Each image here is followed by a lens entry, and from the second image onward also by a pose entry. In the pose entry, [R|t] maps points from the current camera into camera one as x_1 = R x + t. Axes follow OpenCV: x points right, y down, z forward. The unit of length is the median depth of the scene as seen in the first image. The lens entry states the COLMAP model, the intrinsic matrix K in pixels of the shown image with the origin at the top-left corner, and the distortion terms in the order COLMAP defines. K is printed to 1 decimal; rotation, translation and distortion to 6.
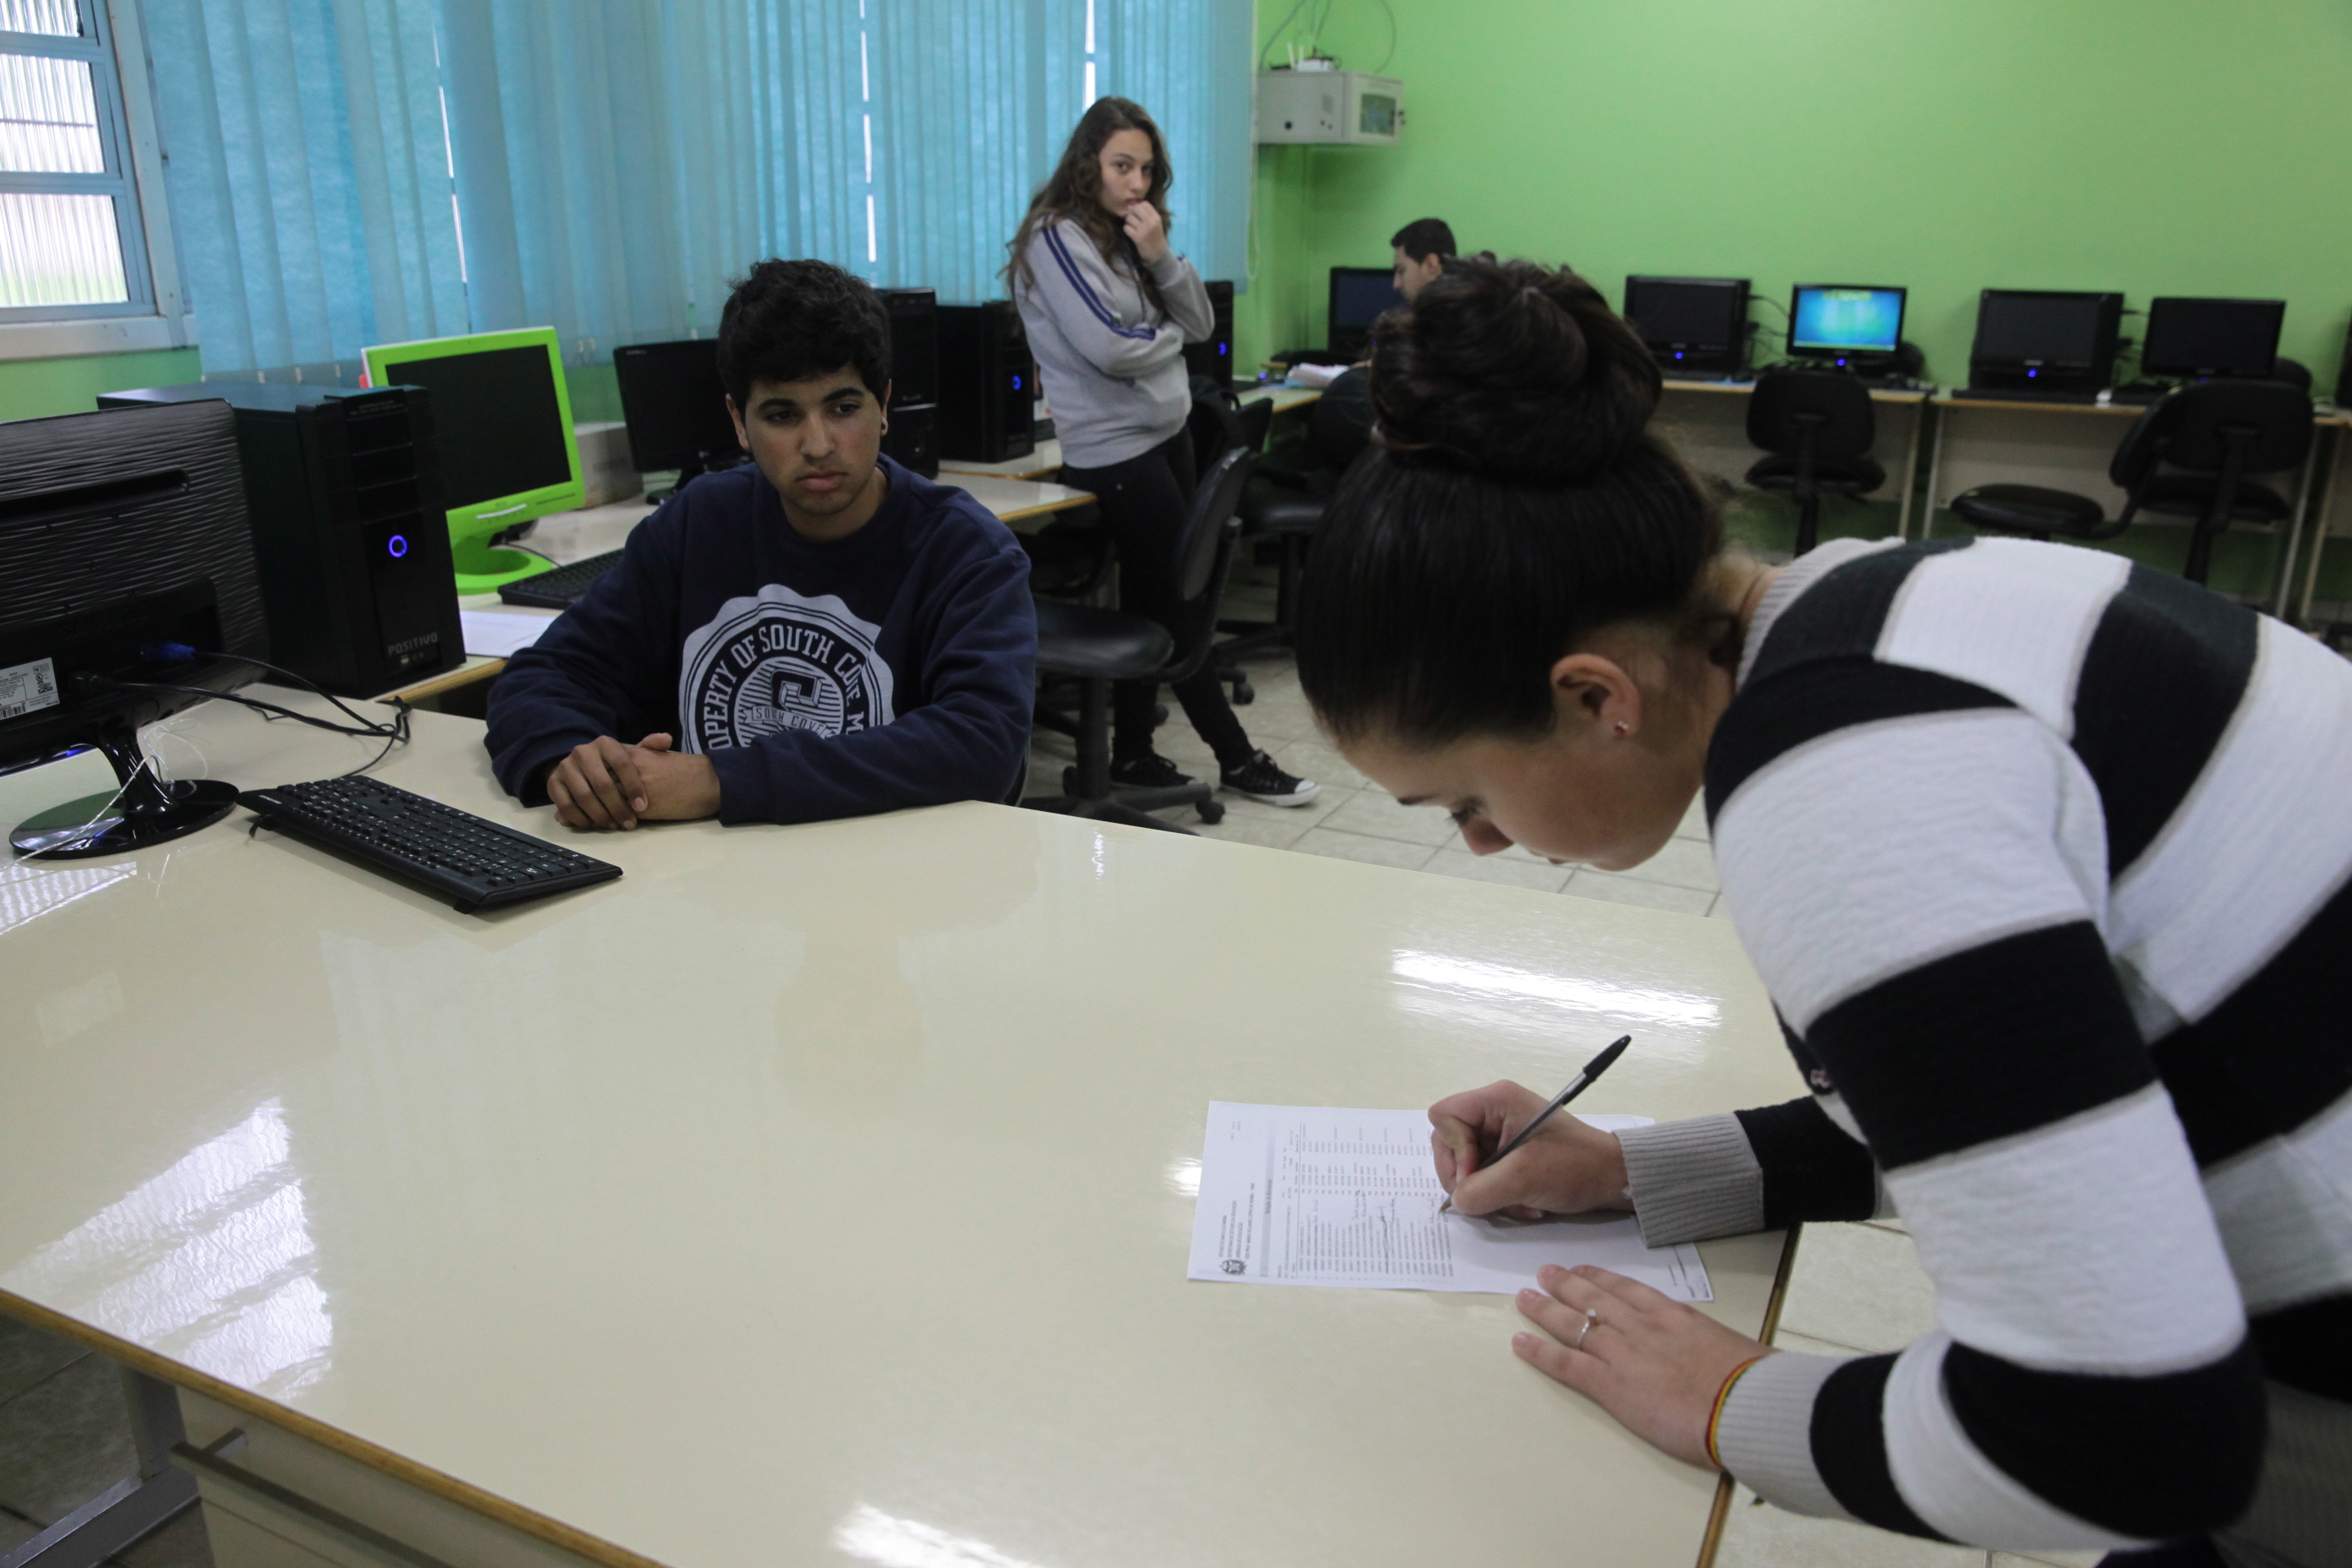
lens RADIAL K [[1808.9, 0, 1176.0], [0, 1808.9, 784.0], [0, 0, 1]] dist [-0.074194, 0.092061]
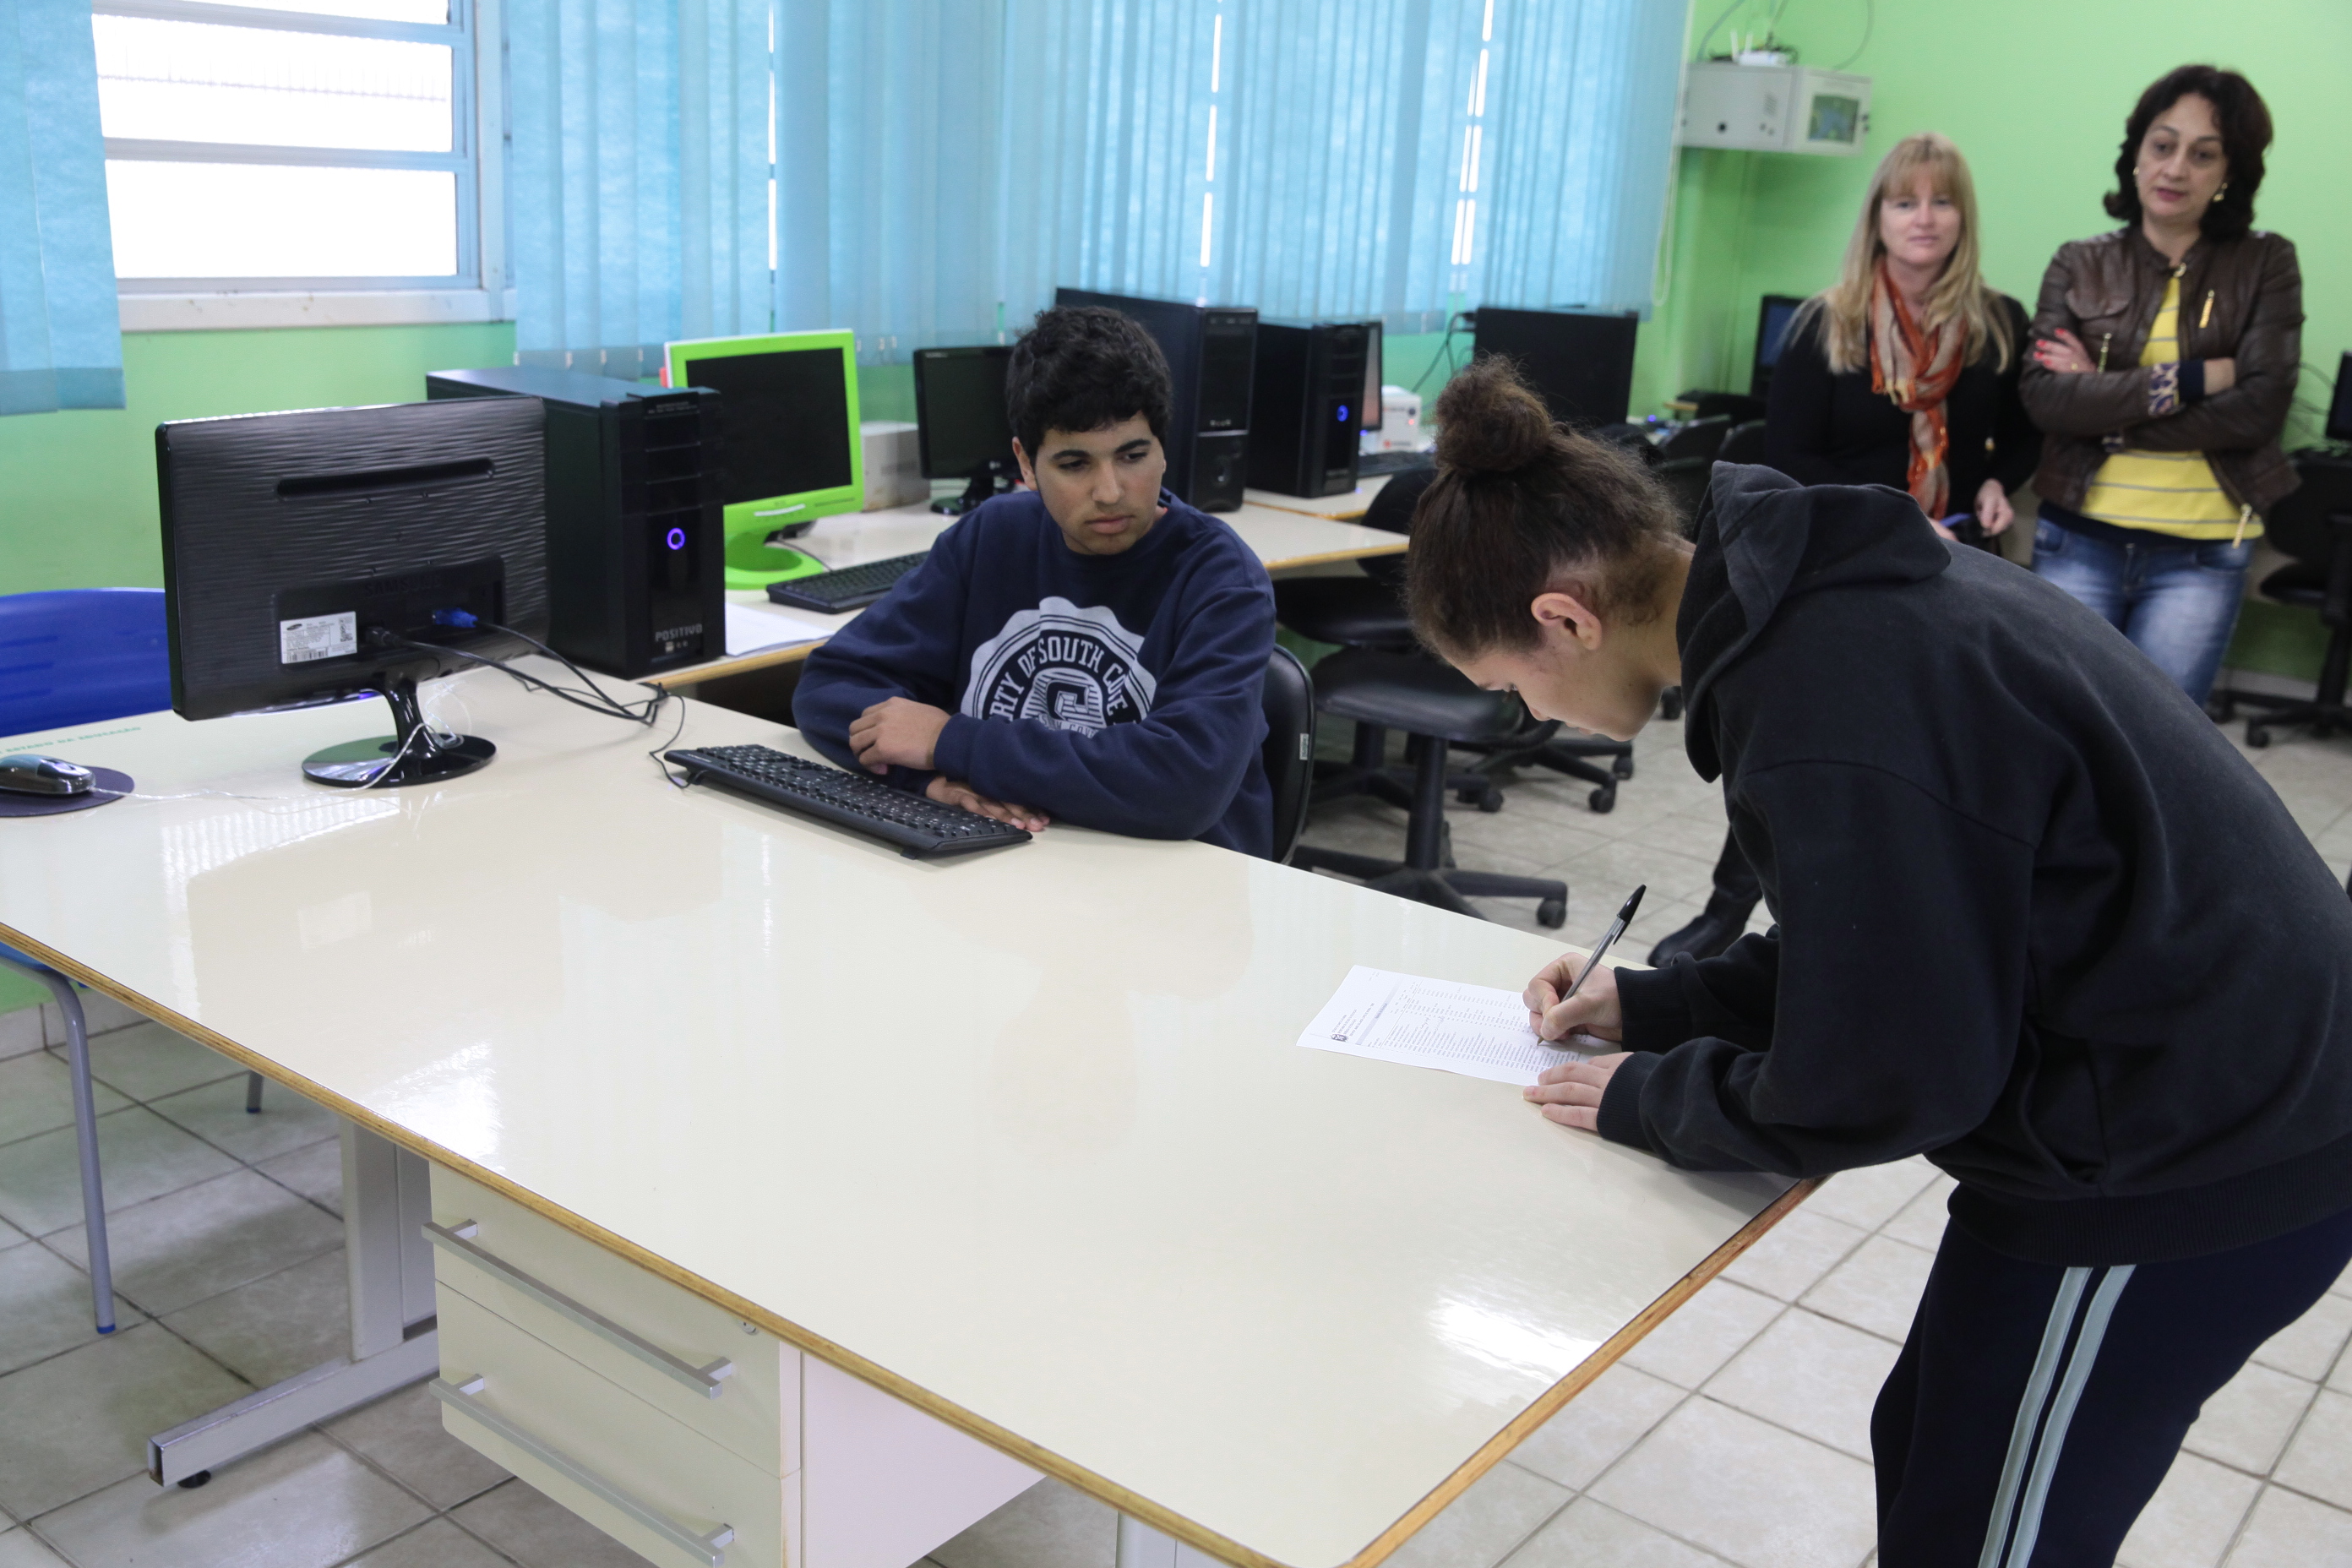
lens RADIAL K [[2269.3, 0, 1175.7], [0, 2269.3, 770.6], [0, 0, 1]] dist [0.011871, 0.015453]
pose [[0.977703, 0.103363, -0.182790, 0.079325], [-0.112542, 0.992819, -0.040546, 0.017309], [0.177286, 0.060213, 0.982316, -0.181240]]
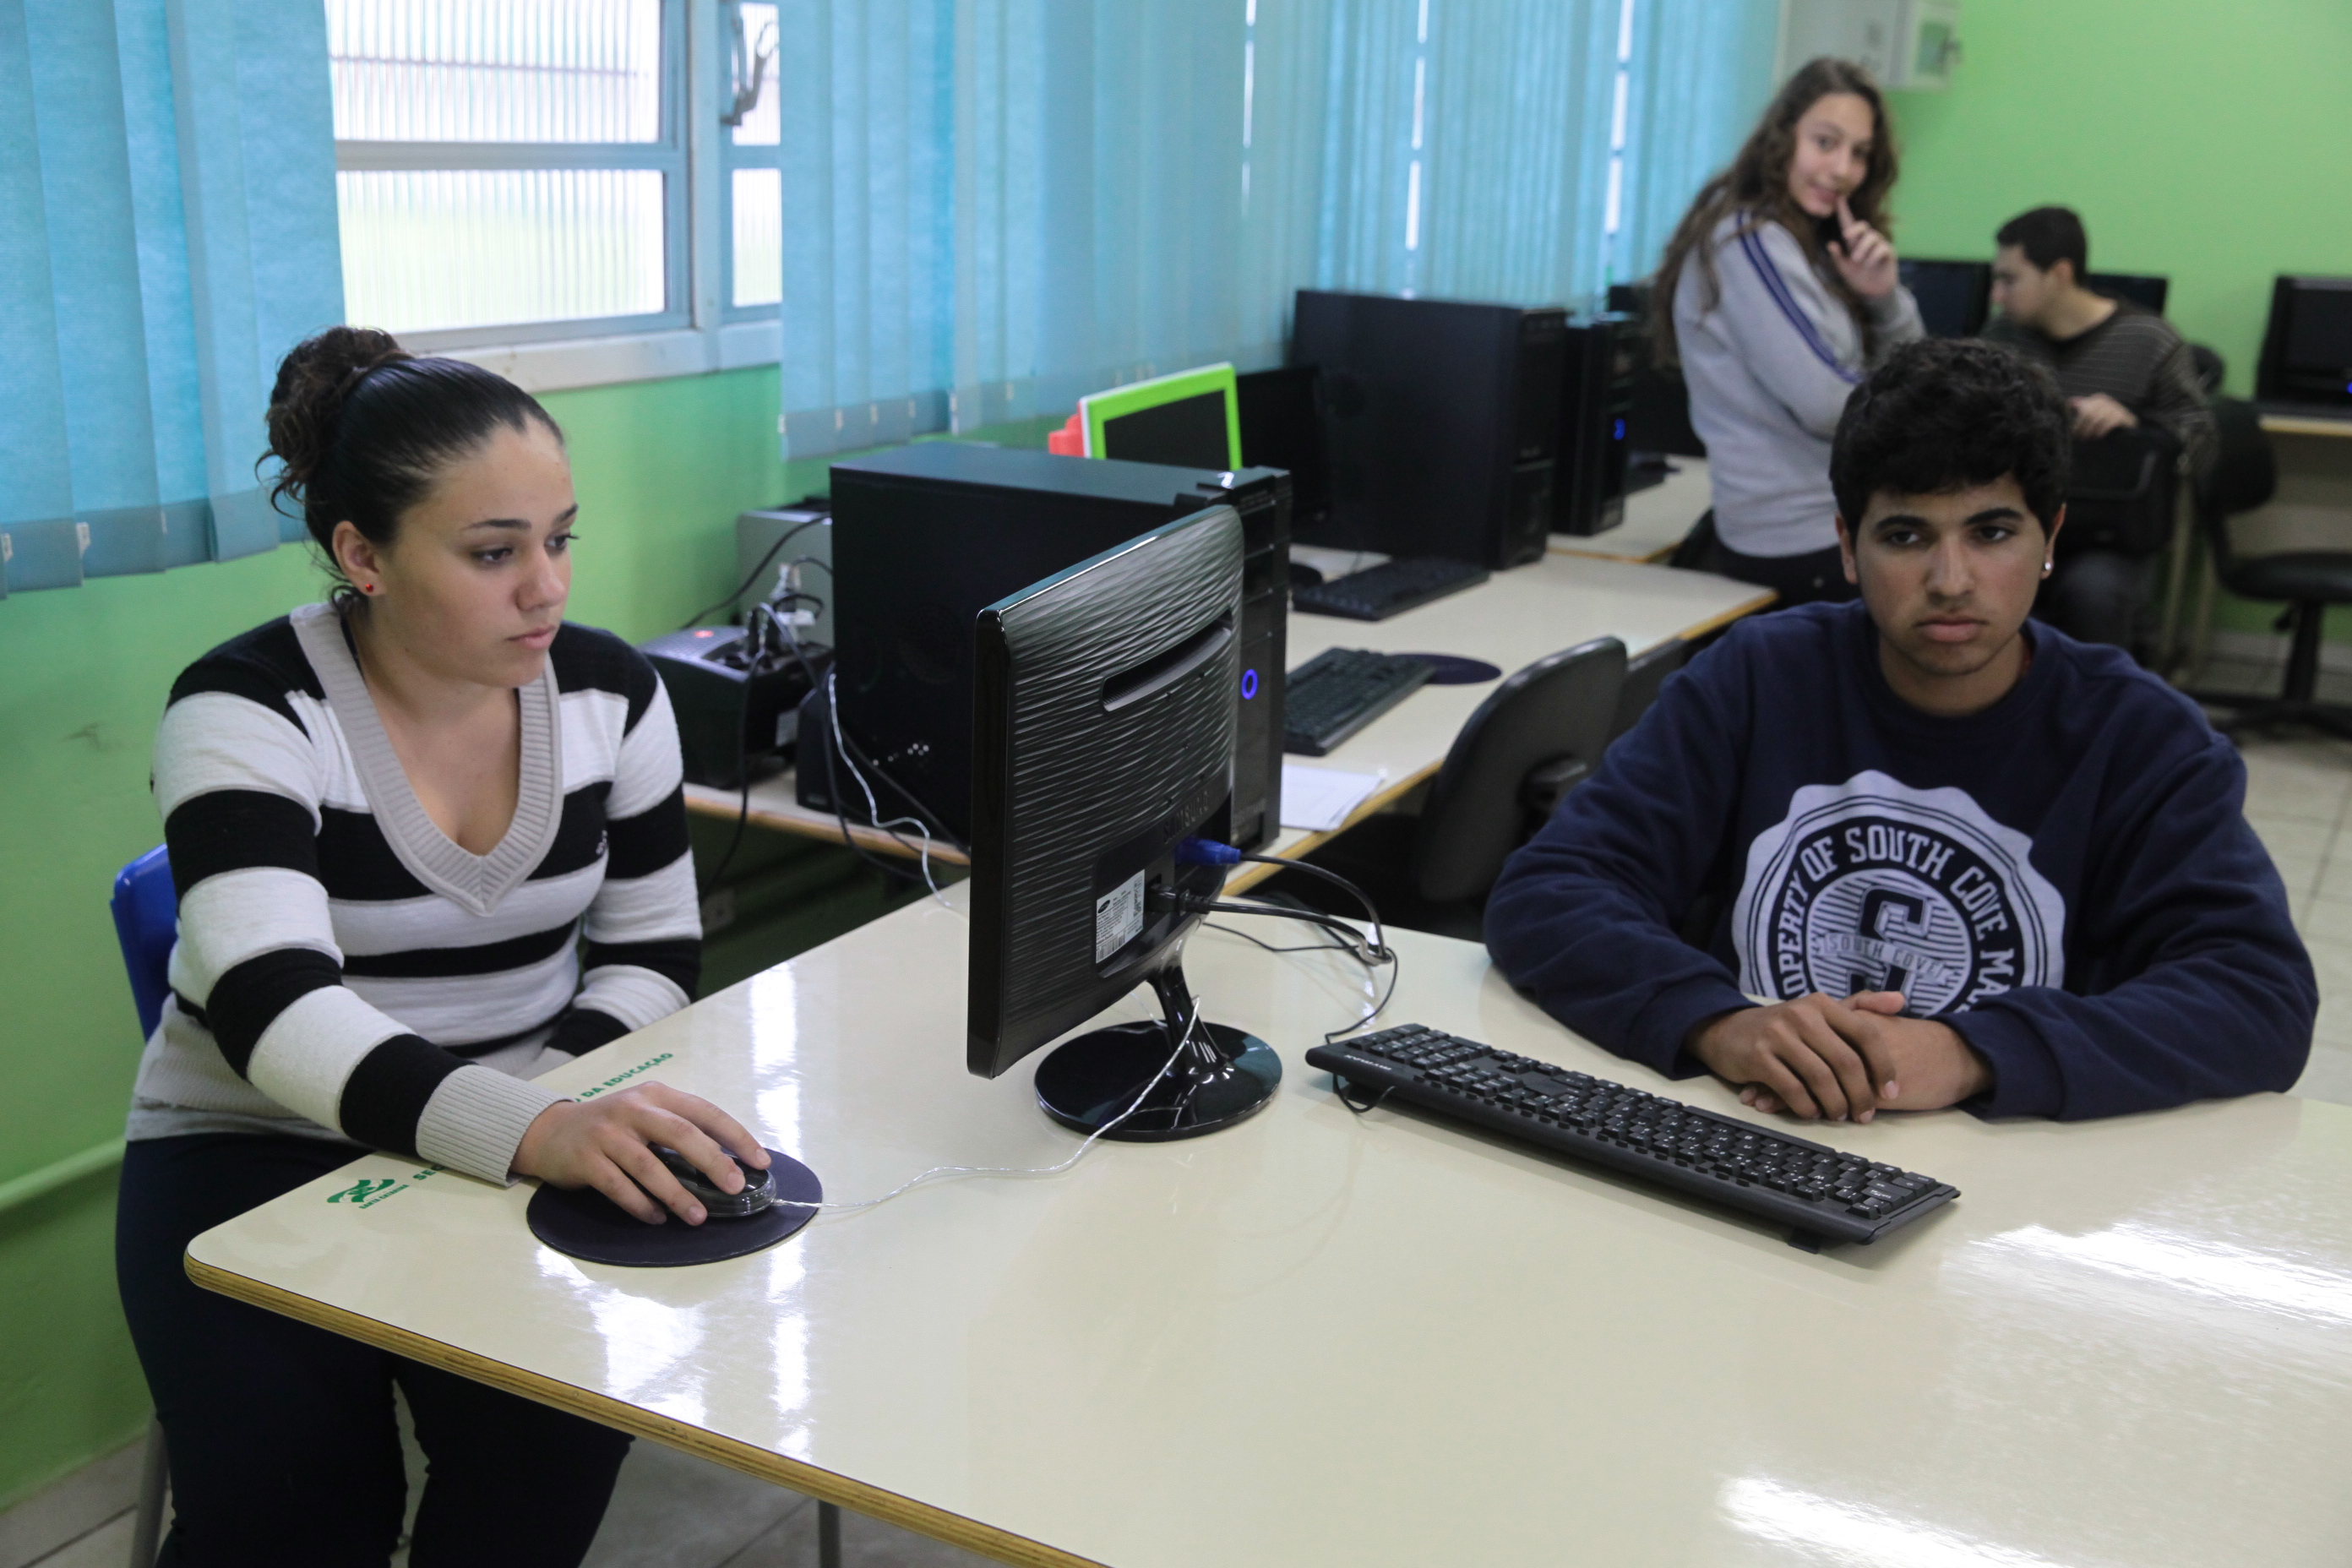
lens RADIAL K [[2482.6, 0, 1176.0], [0, 2482.6, 784.0], [0, 0, 1]] dist [0.003924, -0.000323]
pose [[0.998488, 0.036072, -0.041477, -0.307603], [-0.038173, 0.997967, -0.051037, -0.028147], [0.039552, 0.052543, 0.997835, -0.011605]]
